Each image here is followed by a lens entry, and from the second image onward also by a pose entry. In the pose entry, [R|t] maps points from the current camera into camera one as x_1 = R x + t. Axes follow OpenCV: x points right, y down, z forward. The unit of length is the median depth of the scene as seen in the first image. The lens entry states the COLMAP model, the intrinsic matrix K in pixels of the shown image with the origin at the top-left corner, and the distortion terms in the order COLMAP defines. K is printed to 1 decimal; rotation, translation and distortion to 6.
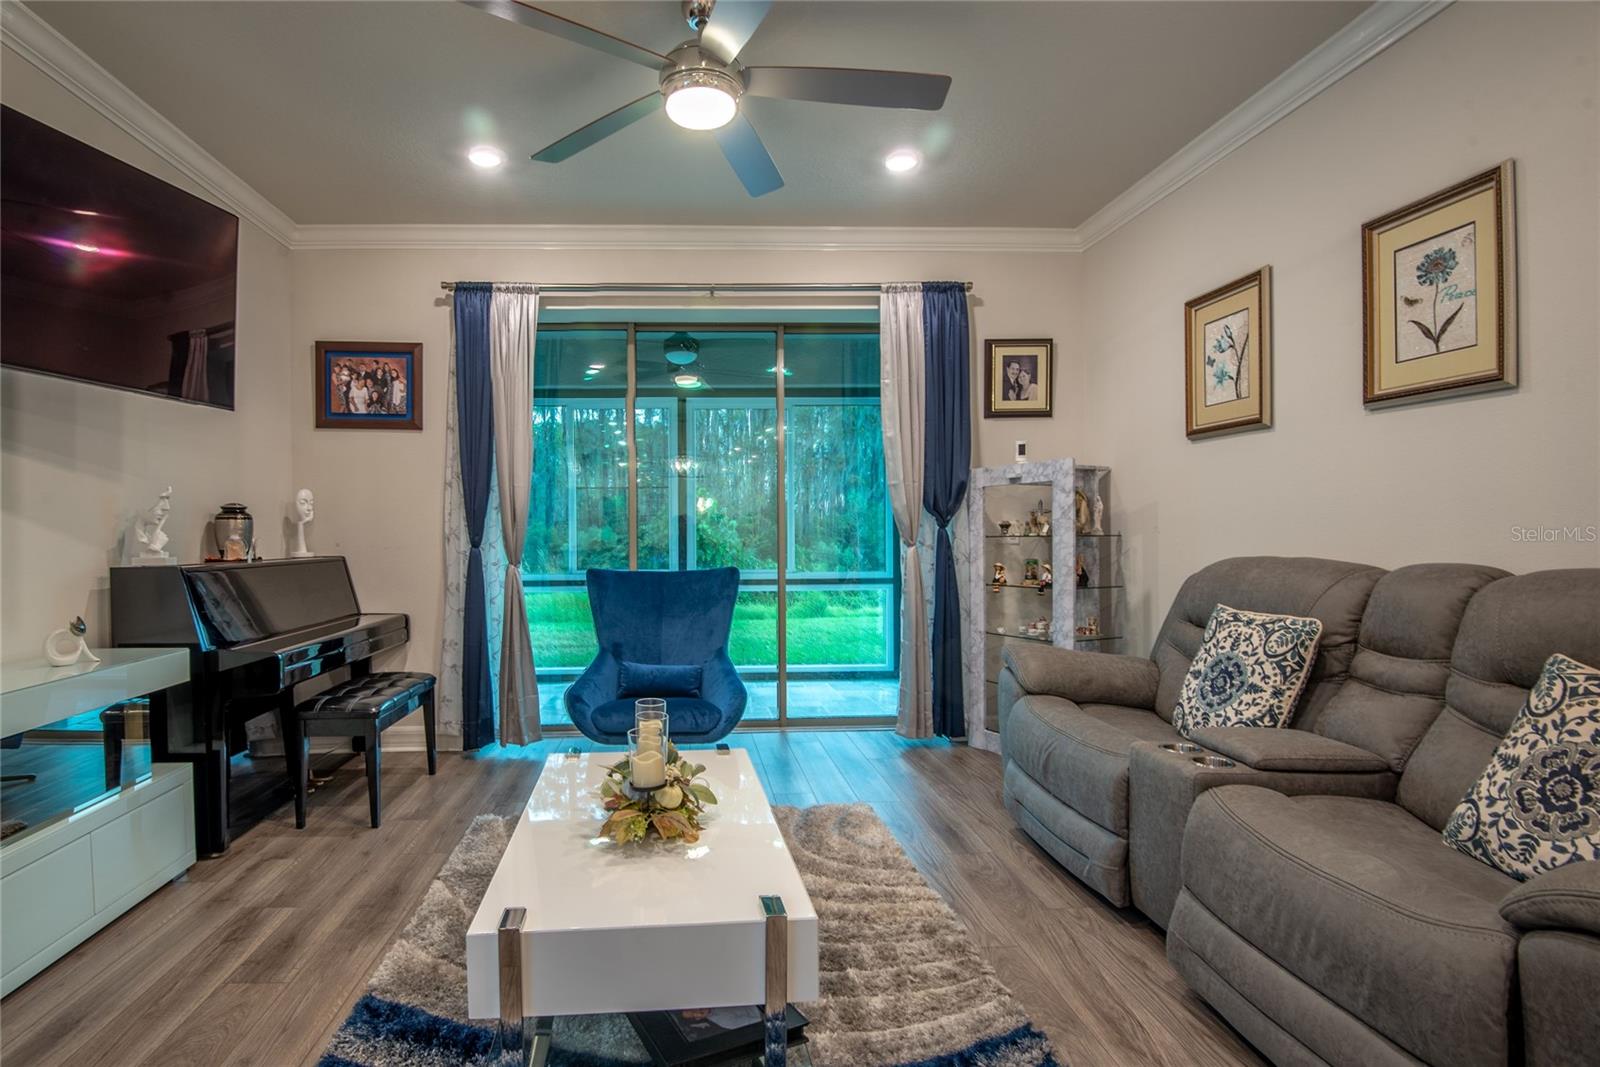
lens RADIAL K [[814.3, 0, 728.2], [0, 814.3, 533.0], [0, 0, 1]] dist [-0.000531, -0.047805]
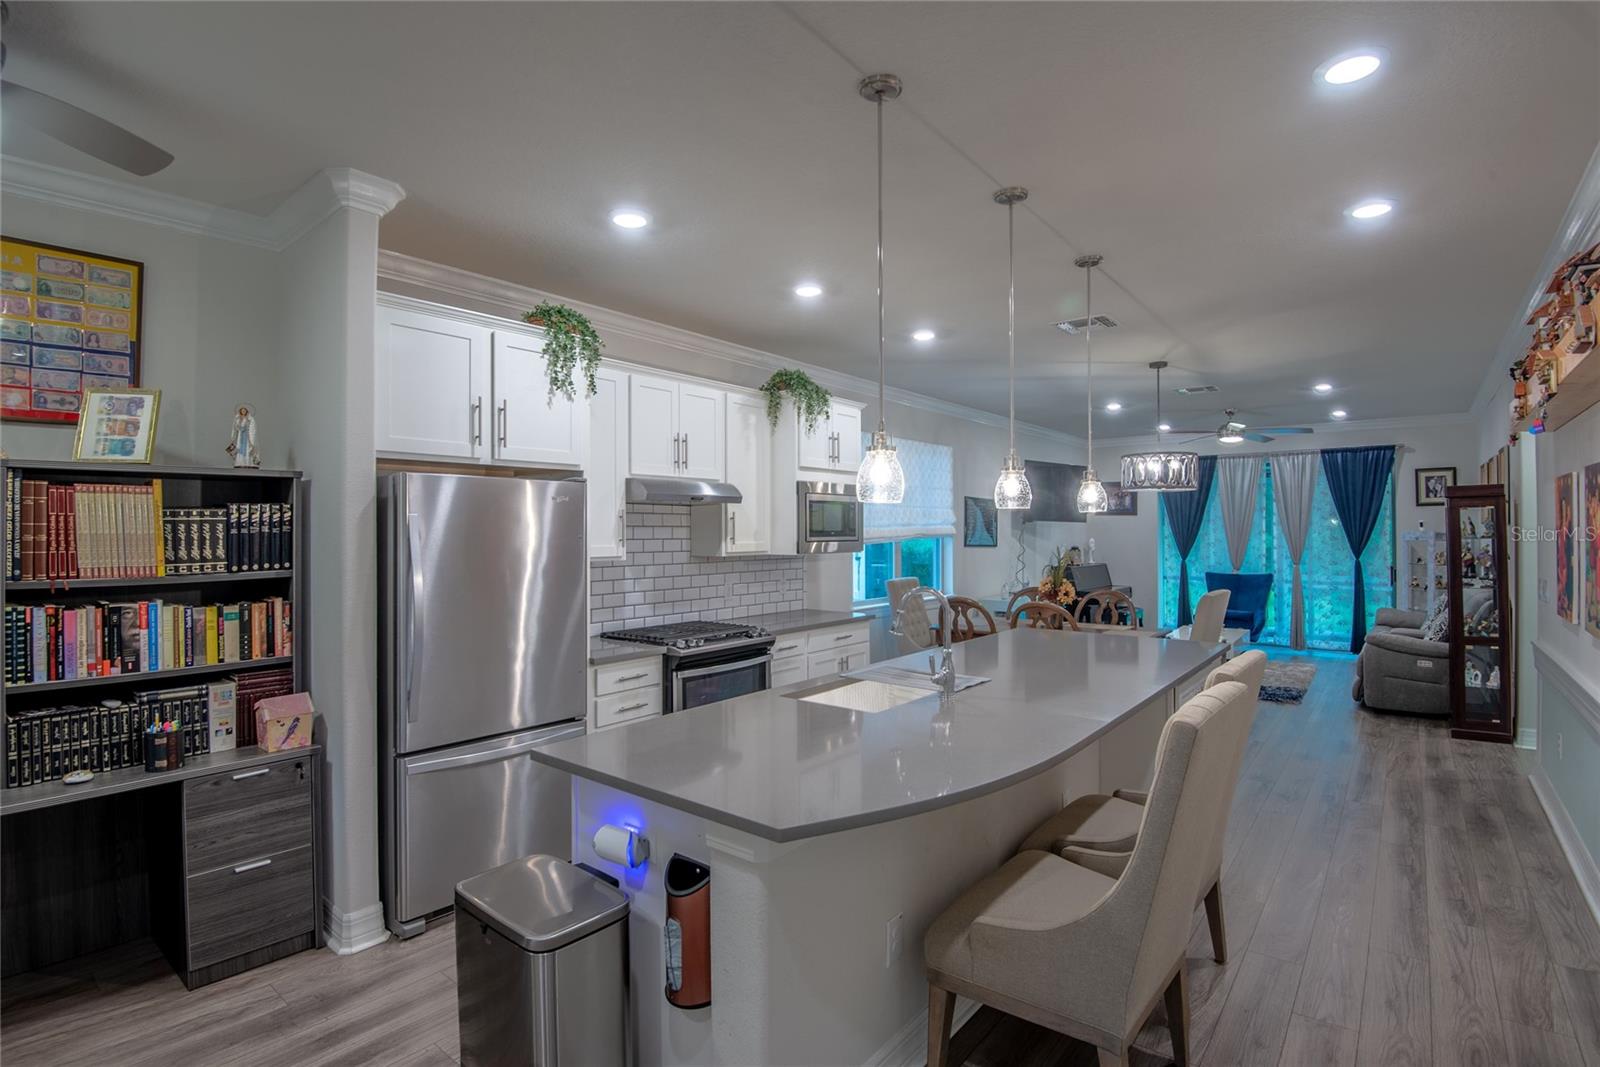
lens RADIAL K [[780.4, 0, 793.3], [0, 780.4, 522.3], [0, 0, 1]] dist [-0.000026, -0.025581]
pose [[0.739653, 0.000707, -0.672988, 0.506255], [-0.011444, 0.999868, -0.011528, -0.065357], [0.672891, 0.016228, 0.739564, -1.643516]]
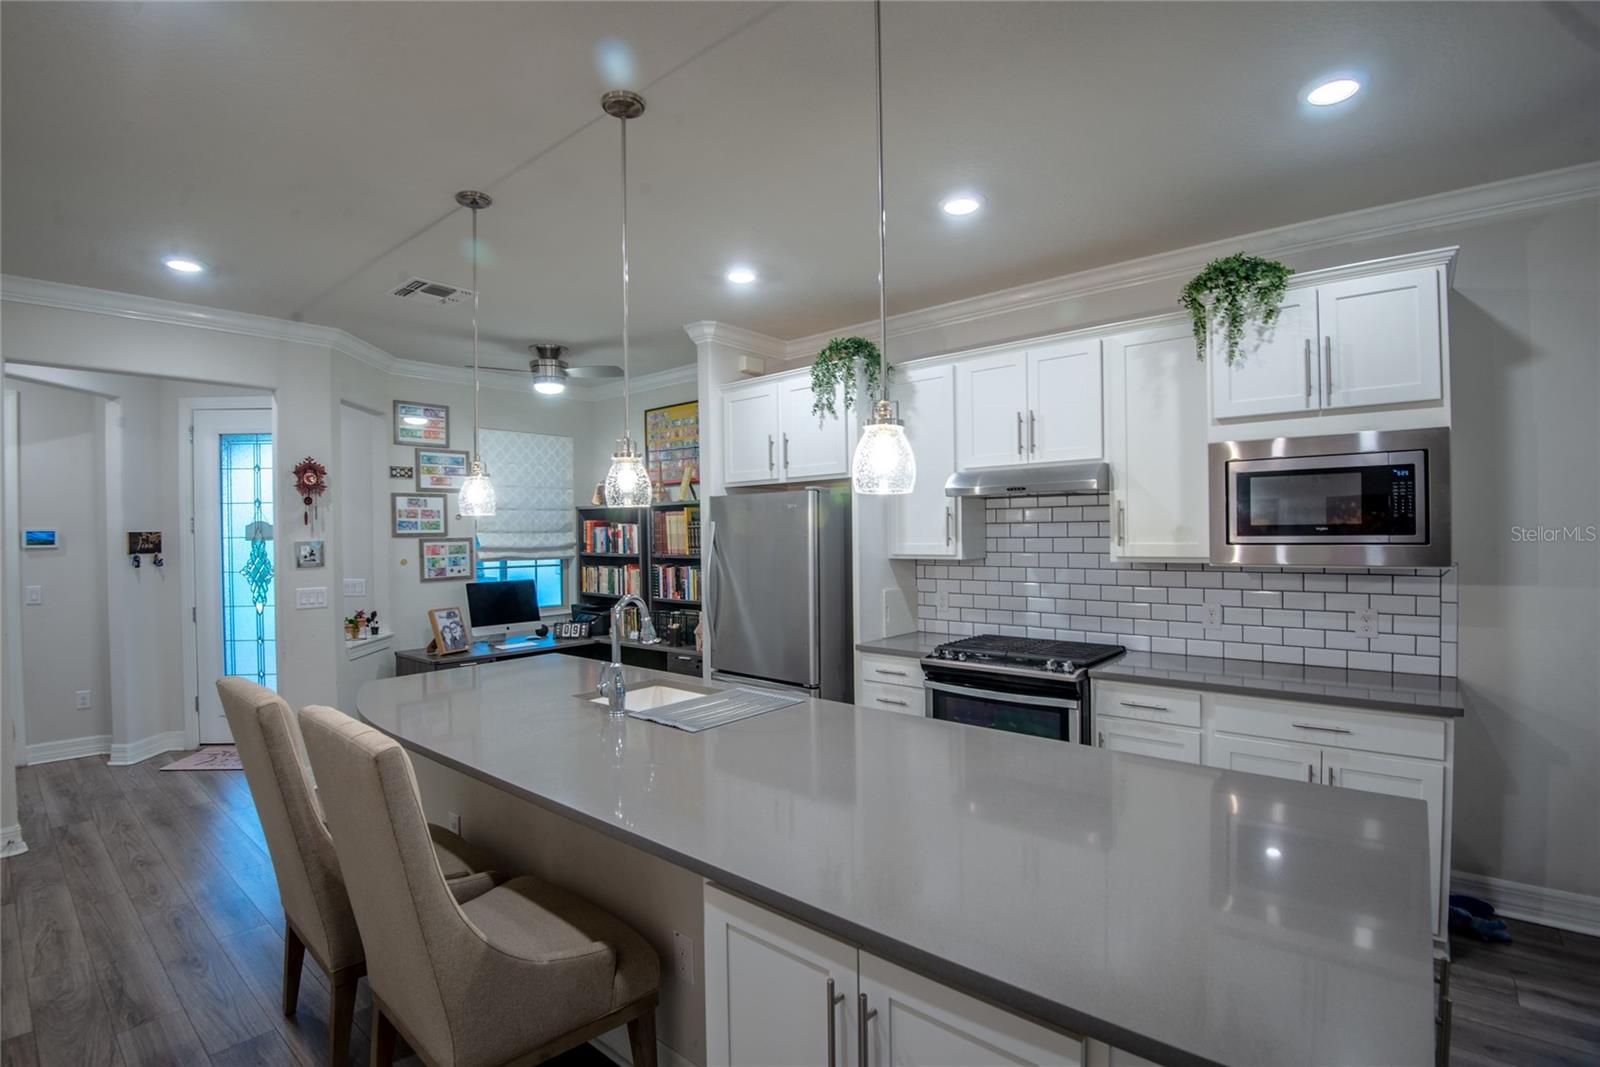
lens RADIAL K [[733.4, 0, 785.7], [0, 733.4, 532.8], [0, 0, 1]] dist [0.000218, -0.031976]
pose [[-0.697124, 0.023574, -0.716563, 0.466681], [0.015868, 0.999722, 0.017452, -0.078629], [0.716775, 0.000795, -0.697304, -0.487761]]
